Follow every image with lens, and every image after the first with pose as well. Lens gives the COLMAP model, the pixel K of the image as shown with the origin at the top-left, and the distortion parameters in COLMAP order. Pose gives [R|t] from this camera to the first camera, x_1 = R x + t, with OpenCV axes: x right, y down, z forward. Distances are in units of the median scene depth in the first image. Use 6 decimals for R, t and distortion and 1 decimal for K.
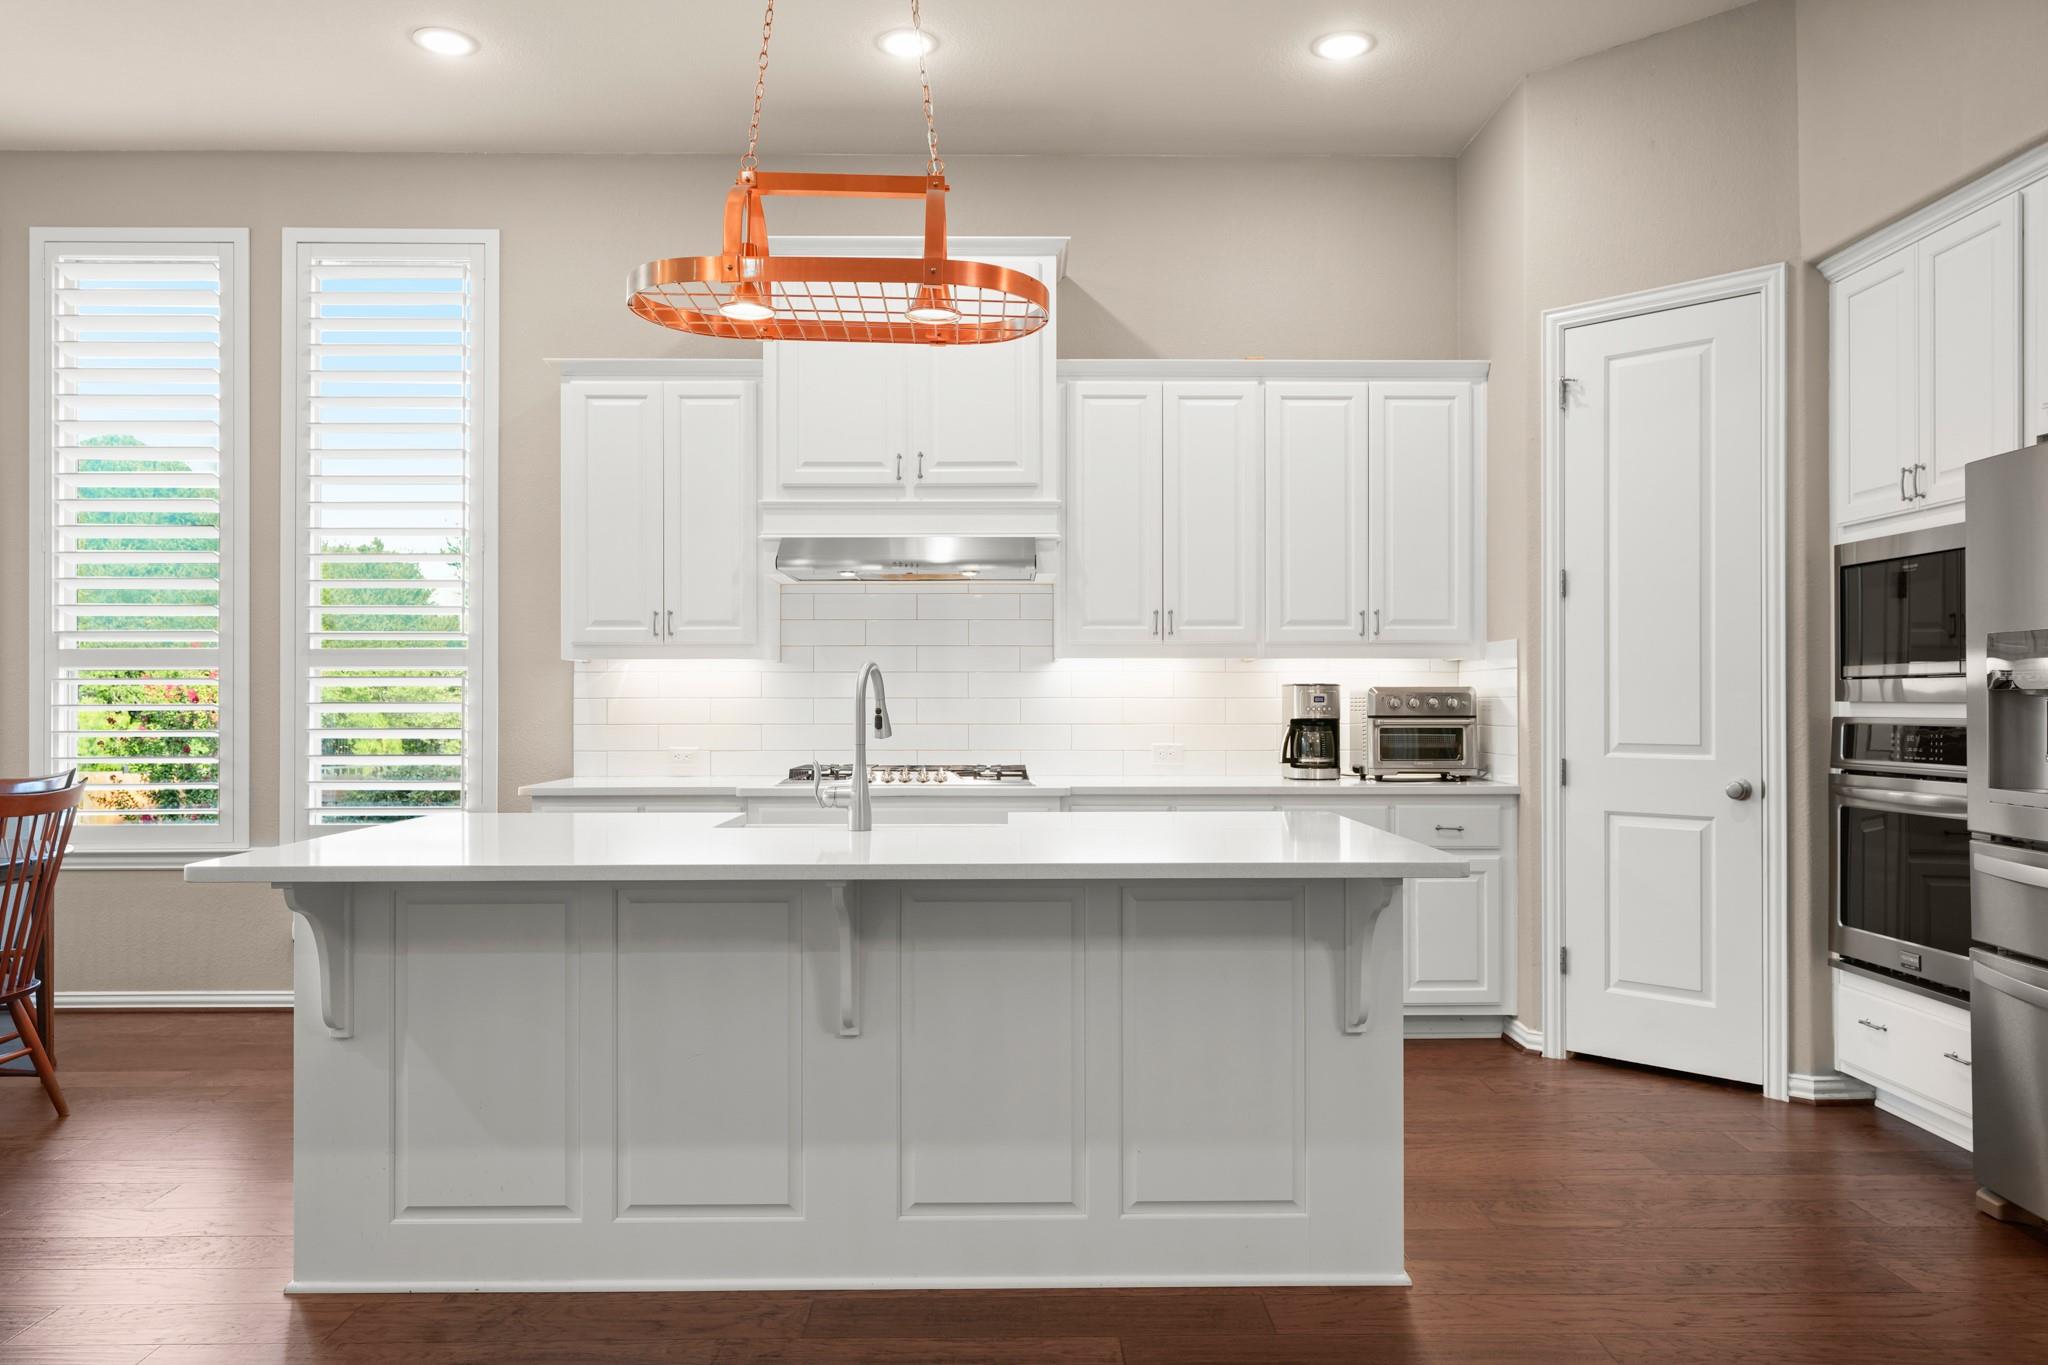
lens RADIAL K [[1388.6, 0, 1031.7], [0, 1388.6, 689.0], [0, 0, 1]] dist [0.001618, 0.003630]
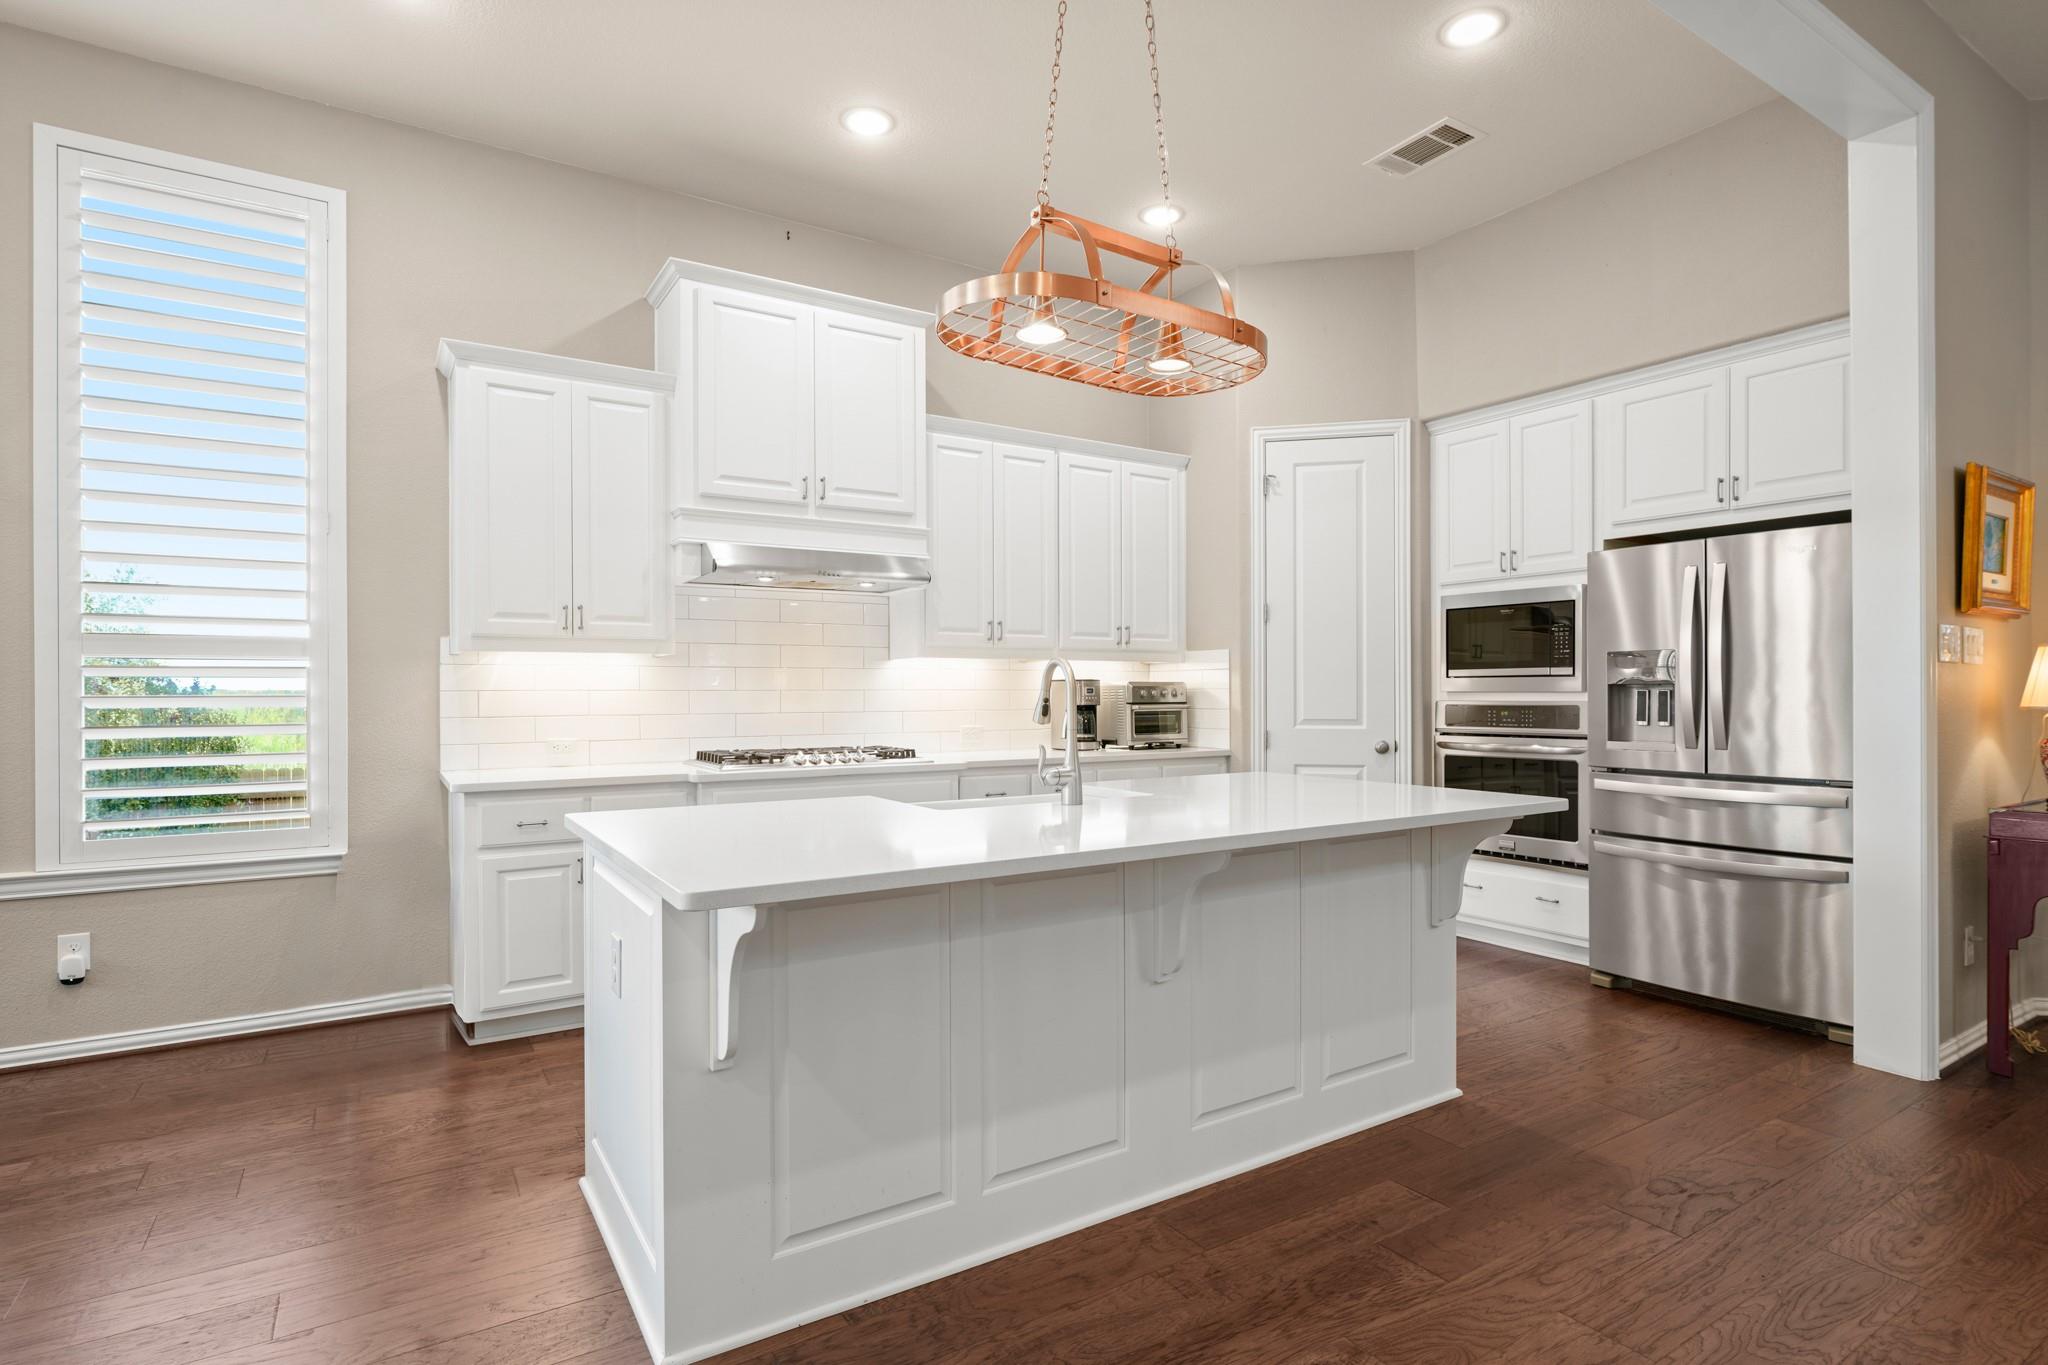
lens RADIAL K [[1020.2, 0, 1024.0], [0, 1020.2, 682.5], [0, 0, 1]] dist [-0.003806, -0.001010]
pose [[0.852143, 0.002846, 0.523301, -0.382873], [-0.001517, 0.999994, -0.002968, 0.002397], [-0.523307, 0.001735, 0.852143, 0.191818]]
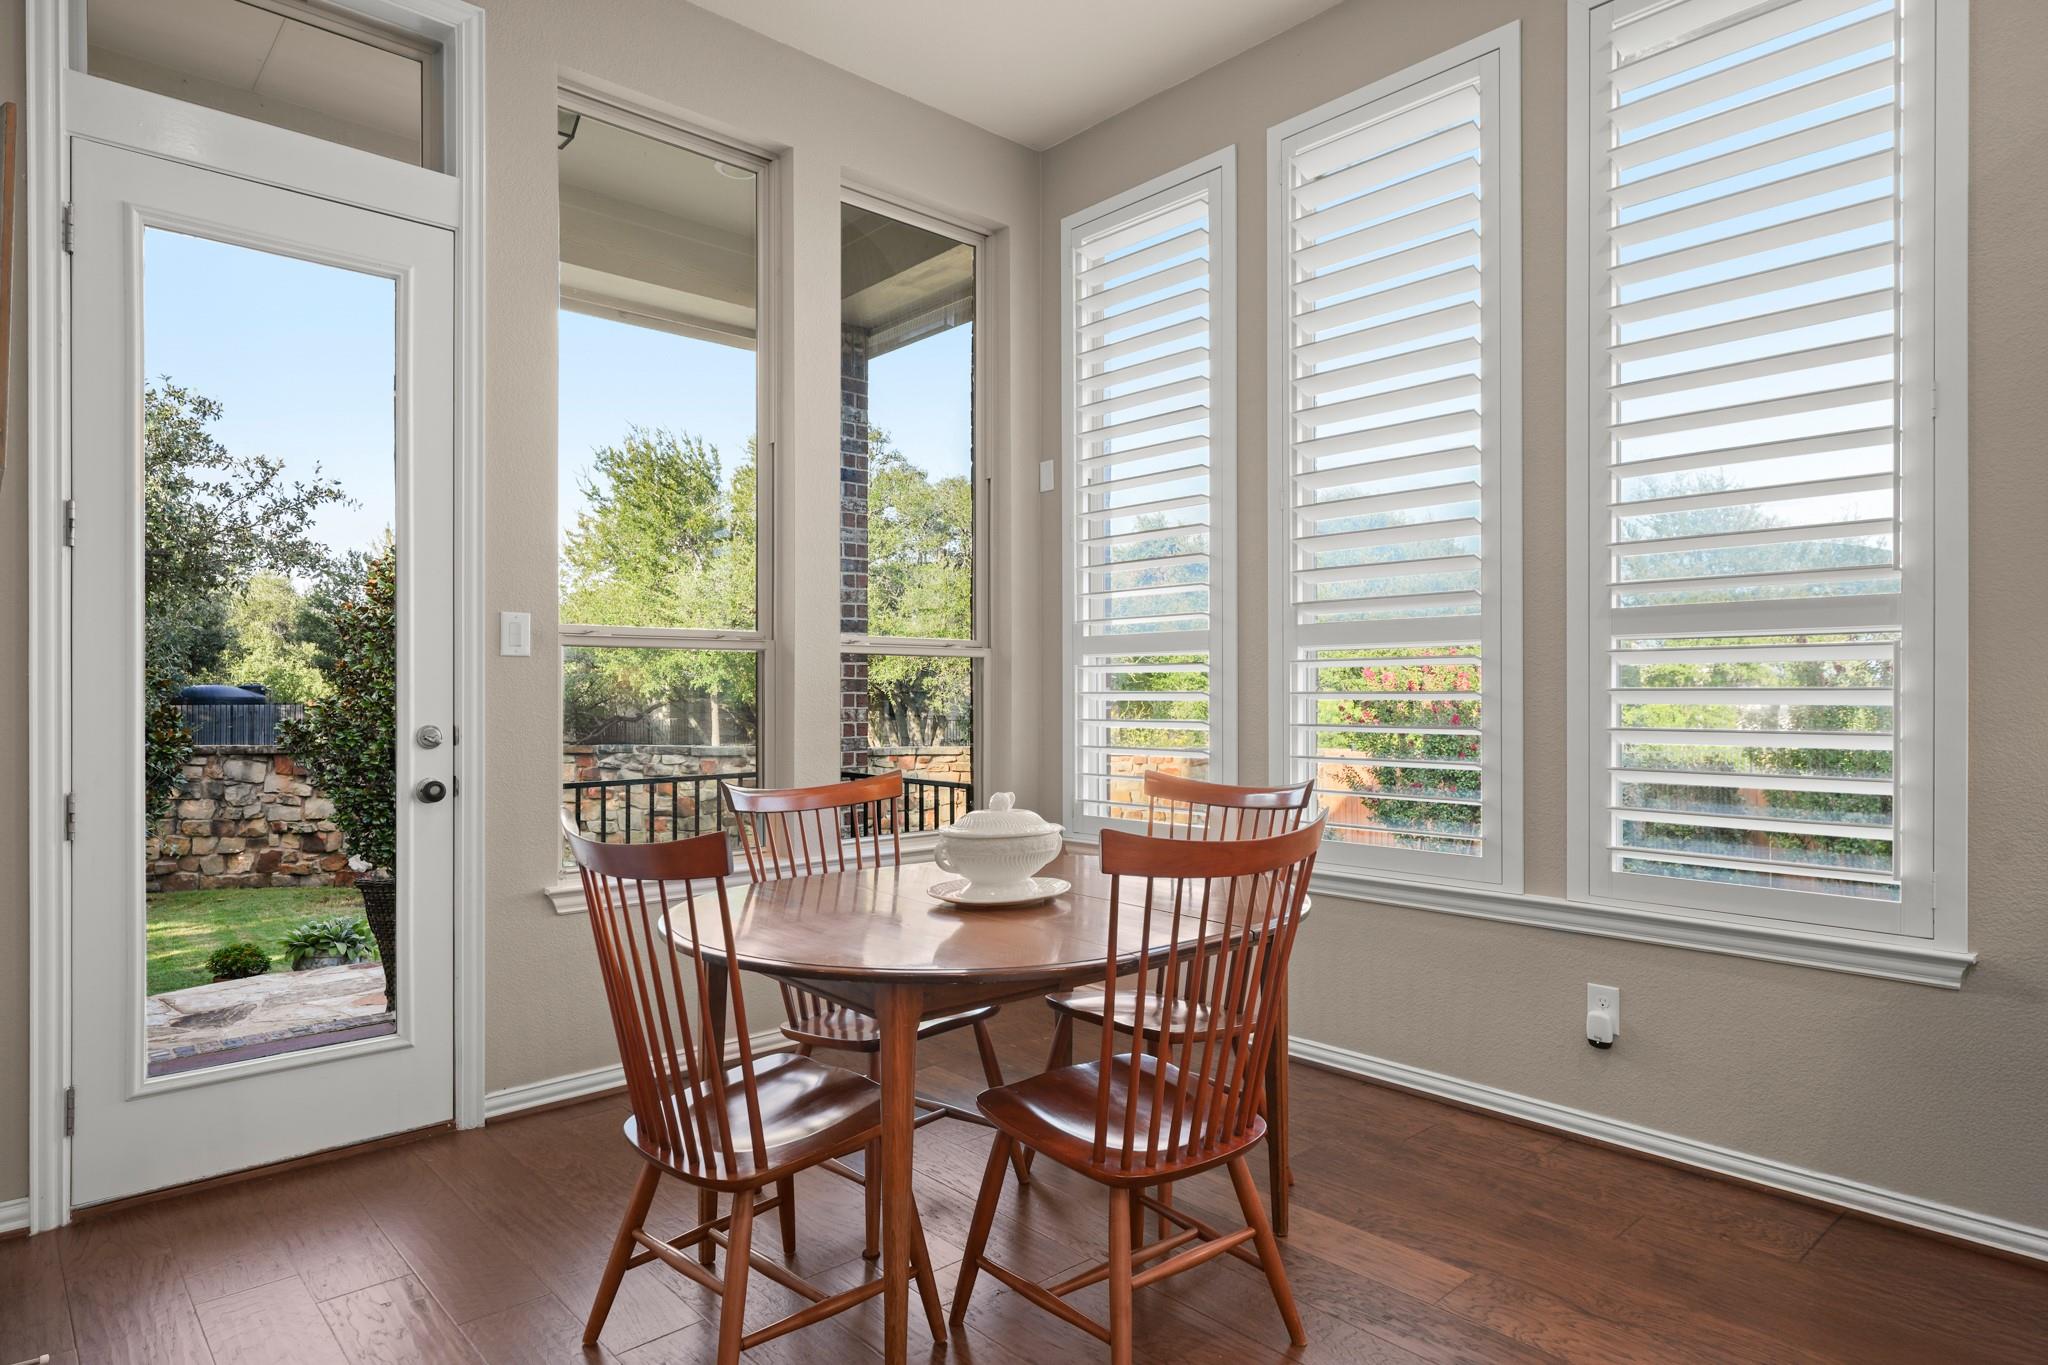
lens RADIAL K [[1156.9, 0, 1051.4], [0, 1156.9, 684.2], [0, 0, 1]] dist [0.001037, 0.002519]
pose [[0.673933, -0.004891, -0.738776, -0.310232], [0.005453, 0.999984, -0.001645, 0.007056], [0.738772, -0.002920, 0.673949, 0.457777]]
